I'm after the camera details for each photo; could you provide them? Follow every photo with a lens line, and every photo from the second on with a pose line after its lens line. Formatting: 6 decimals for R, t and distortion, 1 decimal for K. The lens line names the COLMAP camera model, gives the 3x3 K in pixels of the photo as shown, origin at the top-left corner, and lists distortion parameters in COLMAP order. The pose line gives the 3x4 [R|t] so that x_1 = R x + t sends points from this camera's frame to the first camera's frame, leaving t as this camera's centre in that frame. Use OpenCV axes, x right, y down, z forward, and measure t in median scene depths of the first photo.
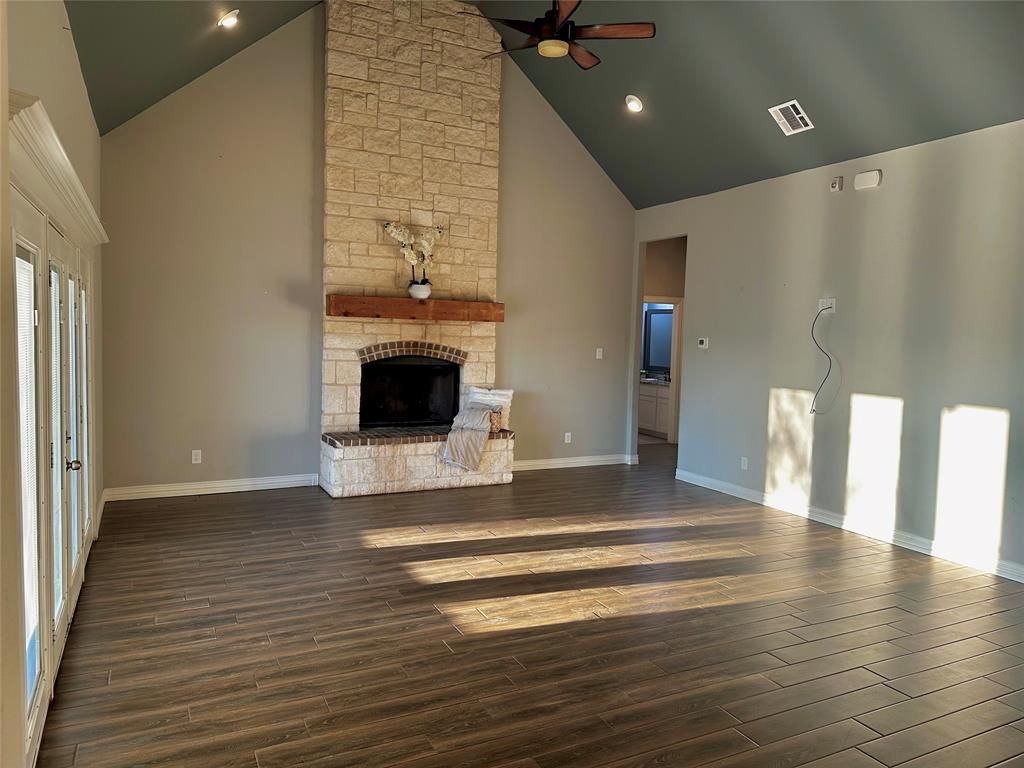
lens RADIAL K [[727.3, 0, 514.0], [0, 727.3, 383.6], [0, 0, 1]] dist [0.040259, -0.004929]
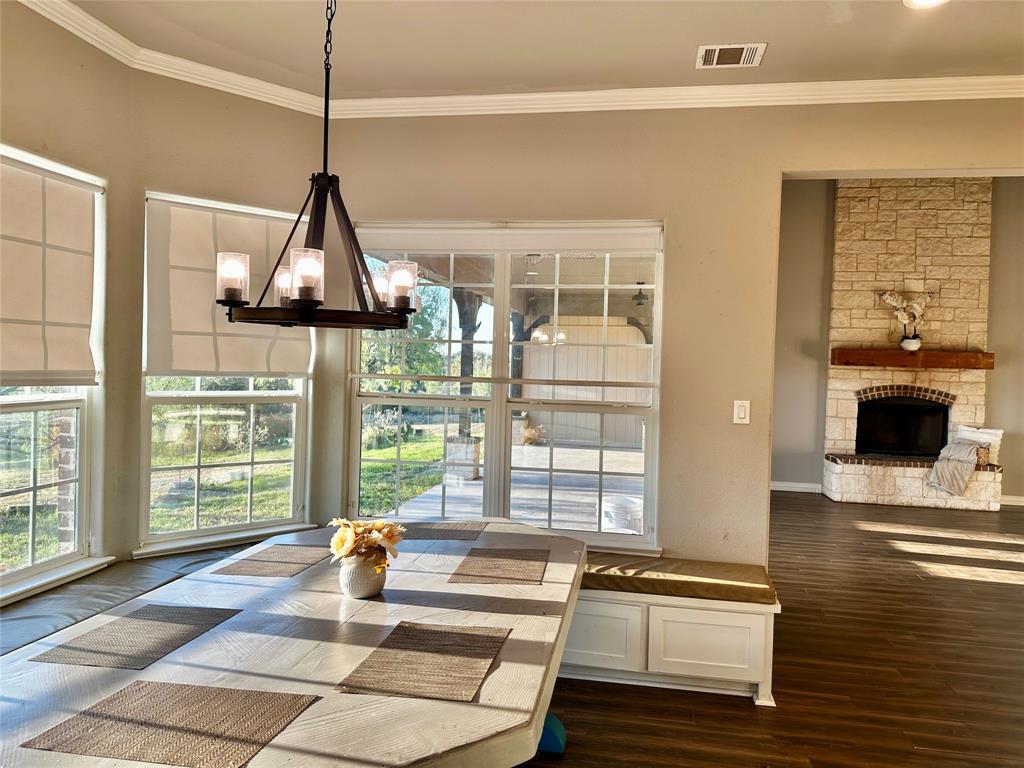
lens RADIAL K [[727.3, 0, 546.9], [0, 727.3, 375.6], [0, 0, 1]] dist [0.040259, -0.004929]
pose [[0.825380, 0.008244, -0.564517, 0.065230], [-0.048544, 0.997227, -0.056414, 0.025611], [0.562486, 0.073967, 0.823491, -0.370080]]
